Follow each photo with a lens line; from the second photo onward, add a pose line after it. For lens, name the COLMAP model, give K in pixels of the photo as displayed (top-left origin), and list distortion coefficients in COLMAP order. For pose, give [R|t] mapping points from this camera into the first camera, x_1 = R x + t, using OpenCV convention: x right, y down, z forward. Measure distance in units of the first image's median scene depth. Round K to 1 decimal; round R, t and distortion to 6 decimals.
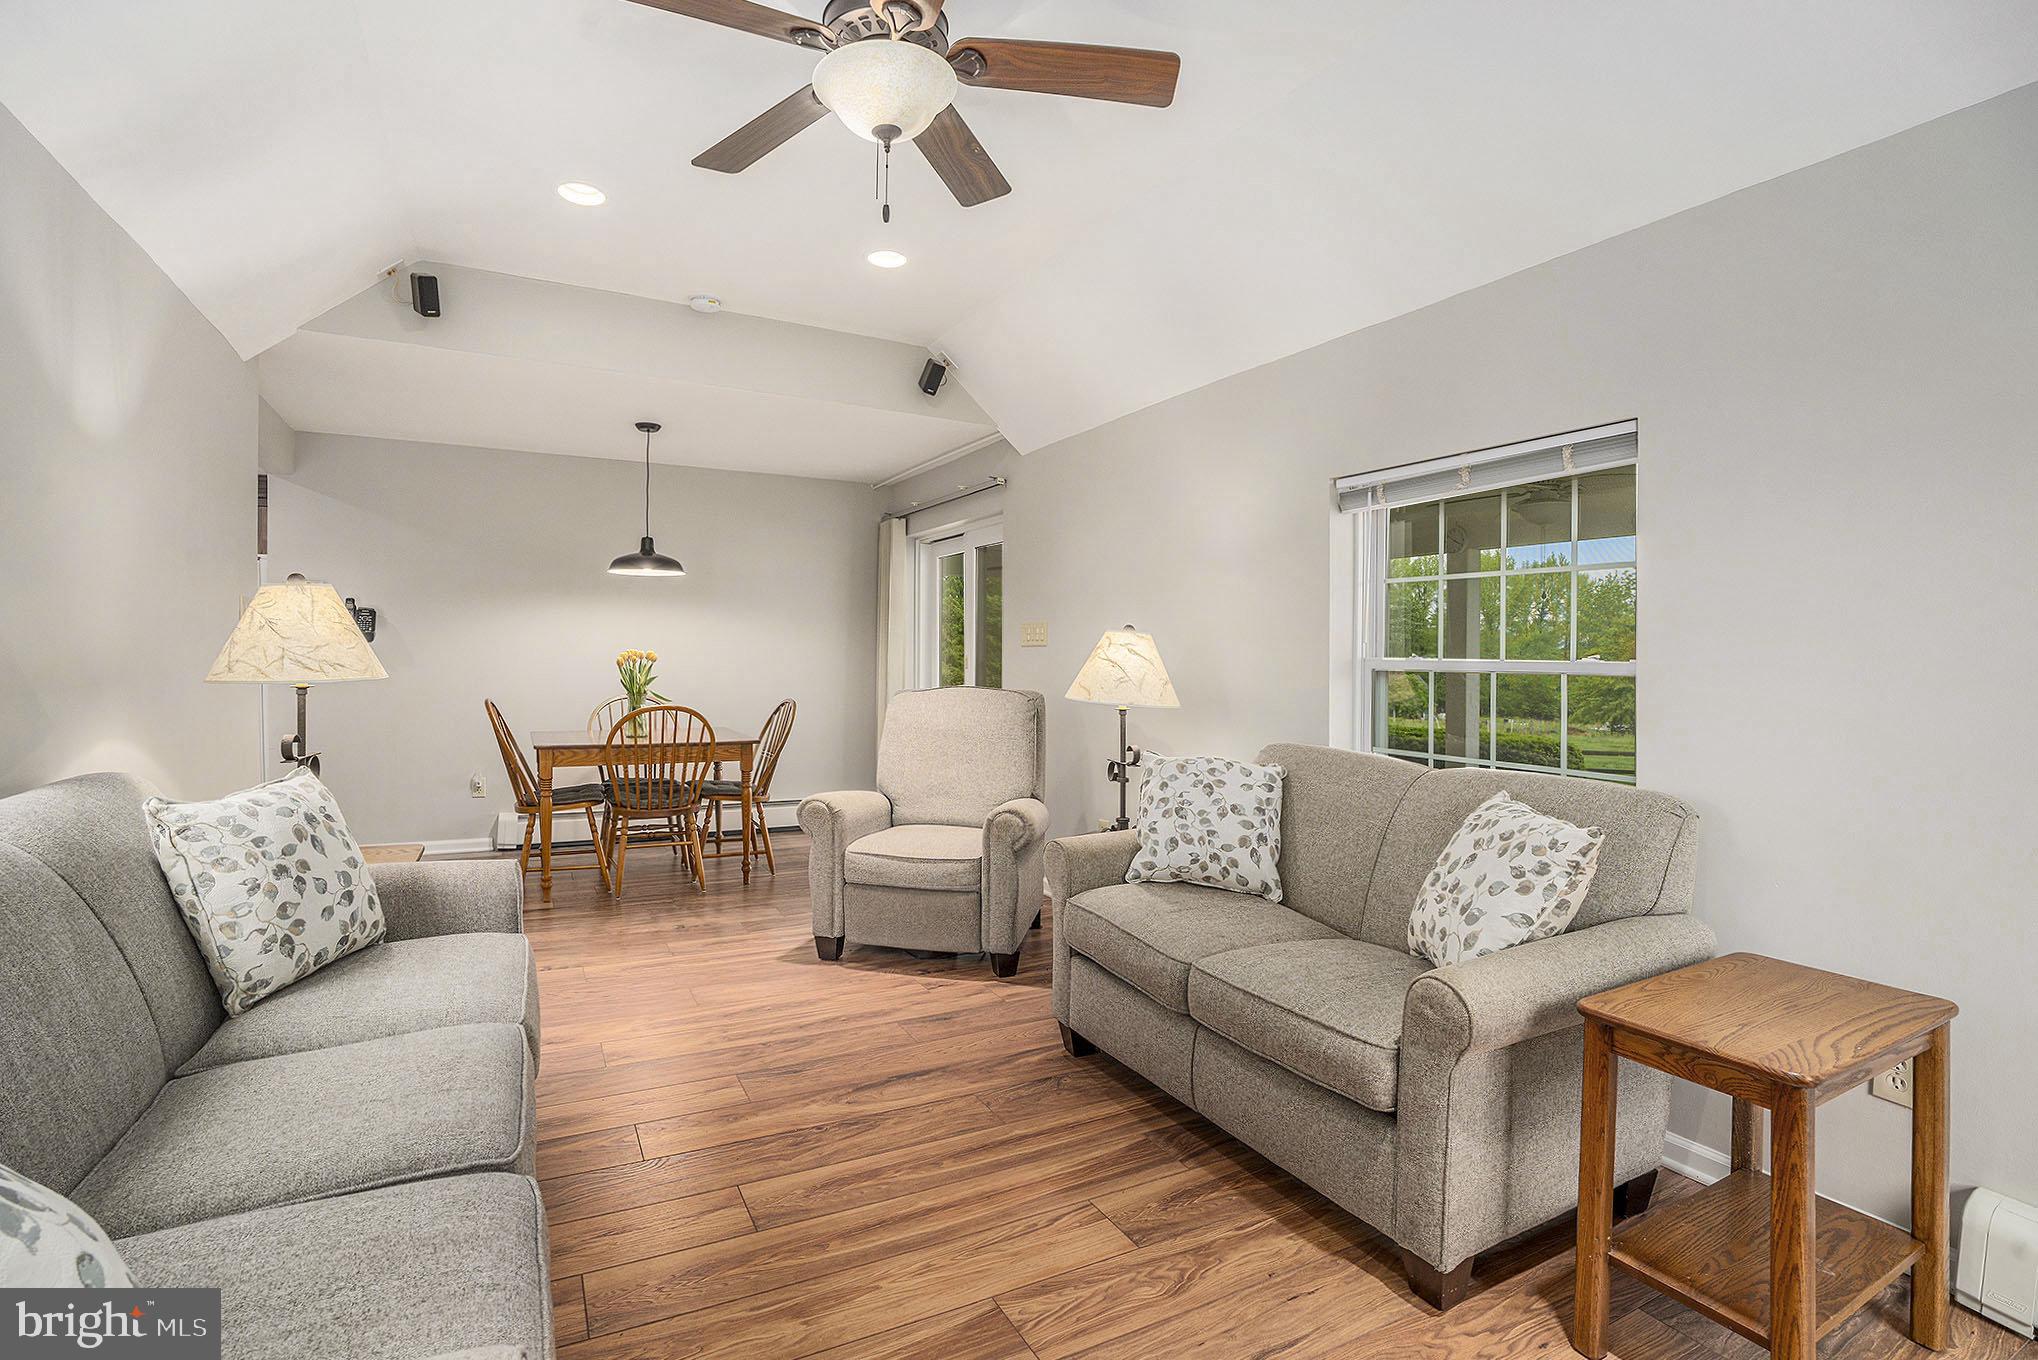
lens RADIAL K [[968.6, 0, 1019.5], [0, 968.6, 672.0], [0, 0, 1]] dist [-0.044772, 0.008553]
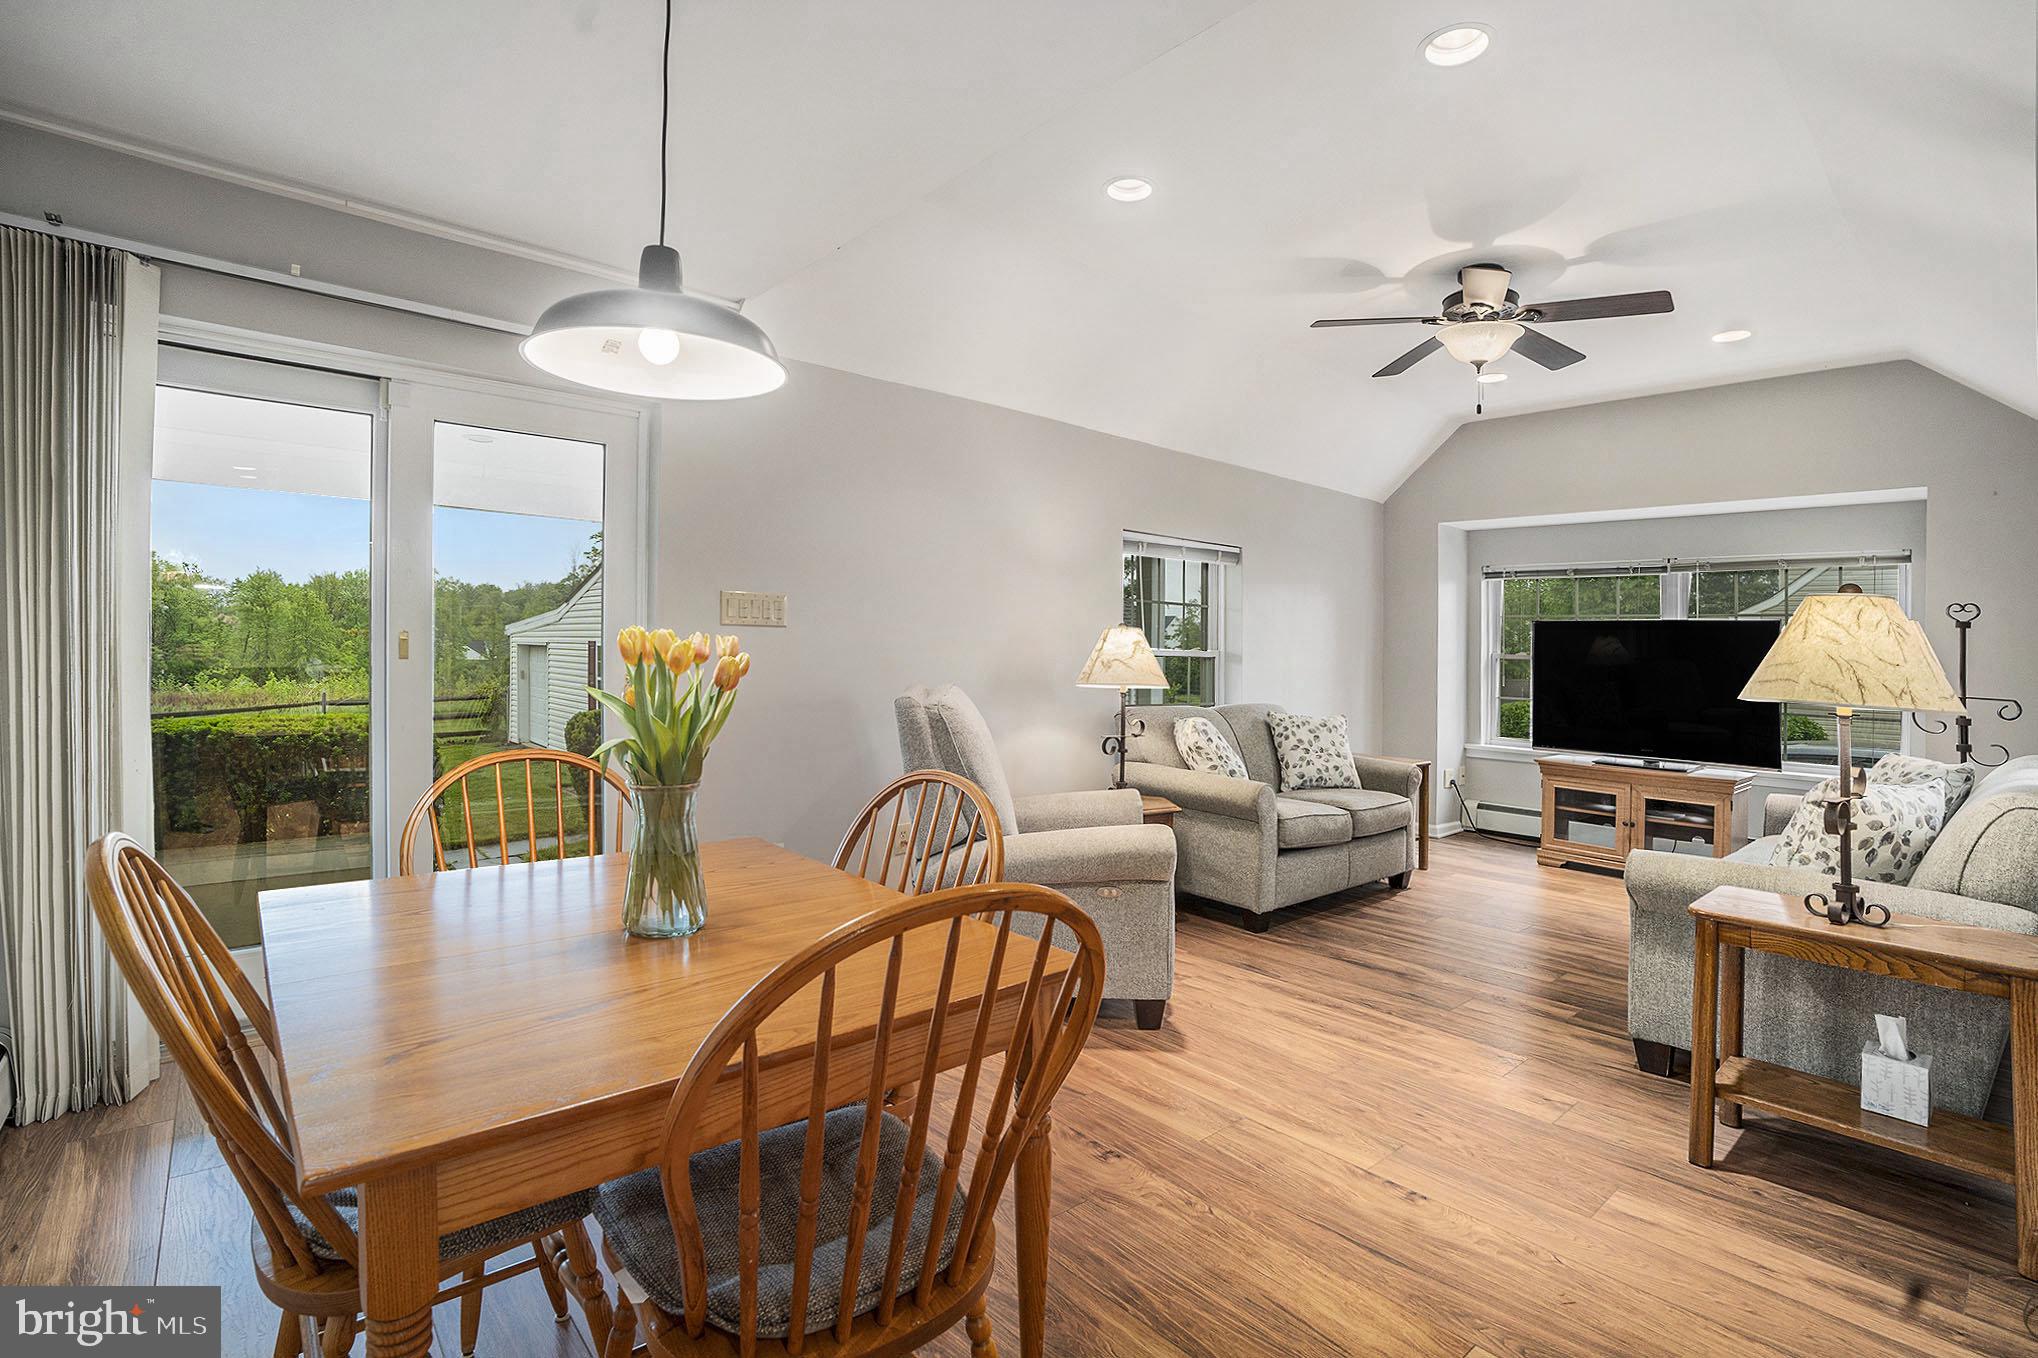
lens RADIAL K [[968.6, 0, 1014.9], [0, 968.6, 671.8], [0, 0, 1]] dist [-0.044772, 0.008553]
pose [[-0.246516, -0.021113, 0.968909, -1.124074], [-0.005218, 0.999777, 0.020458, -0.006992], [-0.969125, -0.000012, -0.246571, 1.584094]]
